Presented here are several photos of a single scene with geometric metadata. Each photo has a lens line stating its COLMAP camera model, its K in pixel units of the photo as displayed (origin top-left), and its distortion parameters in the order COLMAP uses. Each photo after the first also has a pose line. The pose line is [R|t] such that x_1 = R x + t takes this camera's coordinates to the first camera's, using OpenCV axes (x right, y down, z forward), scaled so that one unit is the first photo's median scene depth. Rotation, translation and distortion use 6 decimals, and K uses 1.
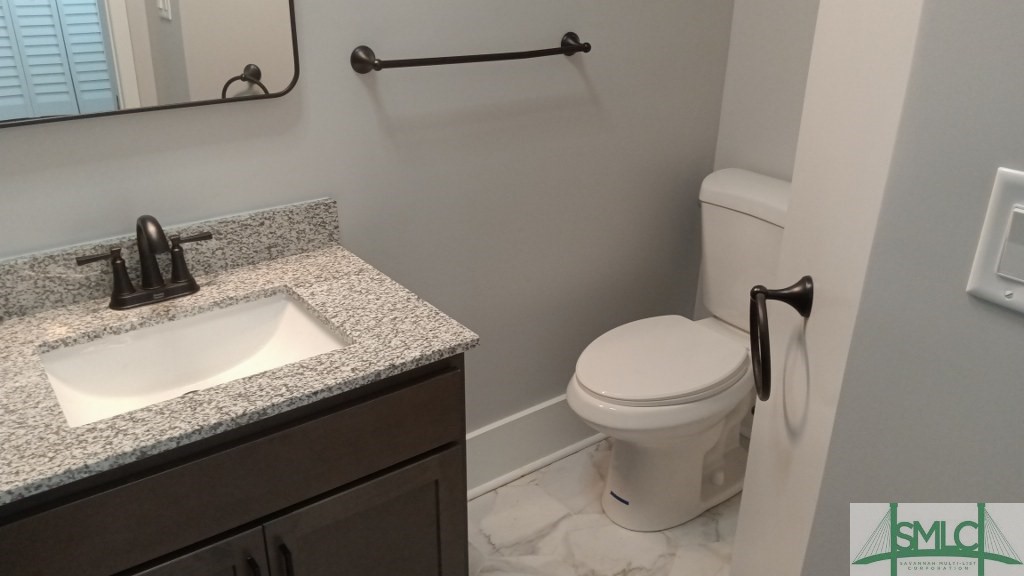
lens RADIAL K [[823.9, 0, 511.9], [0, 823.9, 289.5], [0, 0, 1]] dist [0.045583, -0.094764]
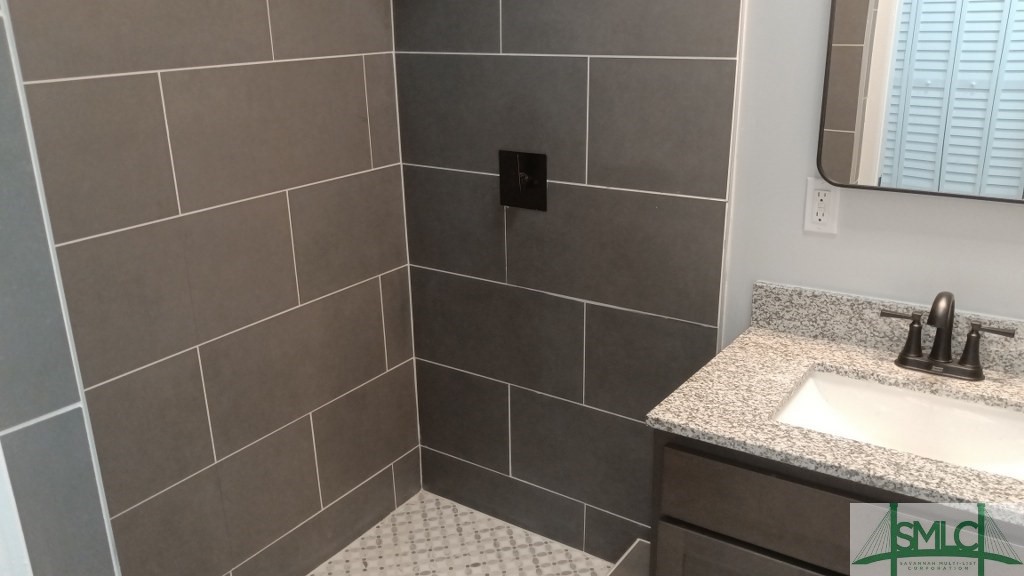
lens RADIAL K [[823.9, 0, 515.7], [0, 823.9, 286.6], [0, 0, 1]] dist [0.045583, -0.094764]
pose [[0.339621, 0.266491, -0.902020, 0.314314], [-0.367966, 0.920231, 0.133328, -0.032111], [0.865597, 0.286632, 0.410589, 0.083533]]
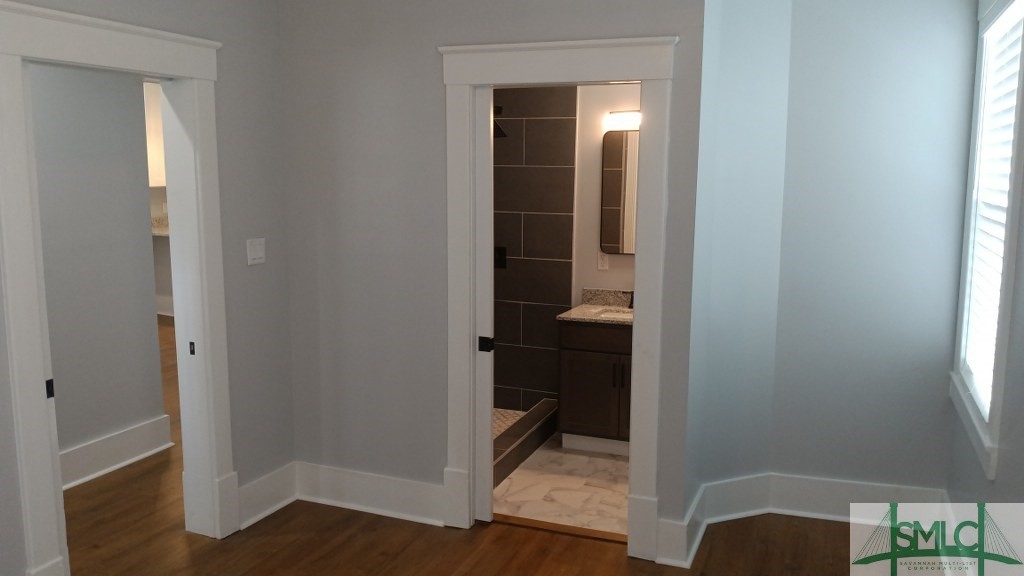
lens RADIAL K [[823.9, 0, 503.7], [0, 823.9, 280.9], [0, 0, 1]] dist [0.045583, -0.094764]
pose [[0.519770, 0.097040, -0.848777, 2.182916], [-0.344200, 0.933108, -0.104098, 0.458517], [0.781899, 0.346257, 0.518402, -1.245071]]
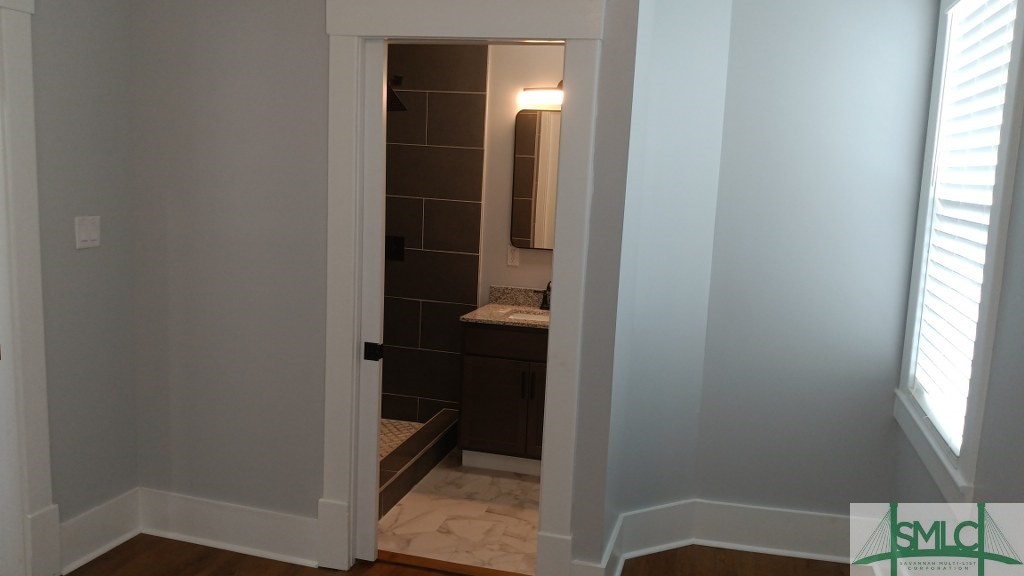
lens RADIAL K [[823.9, 0, 512.2], [0, 823.9, 285.5], [0, 0, 1]] dist [0.045583, -0.094764]
pose [[0.617944, 0.120410, -0.776947, 1.858056], [-0.351017, 0.926499, -0.135594, 0.398793], [0.703514, 0.356512, 0.614791, -1.010019]]
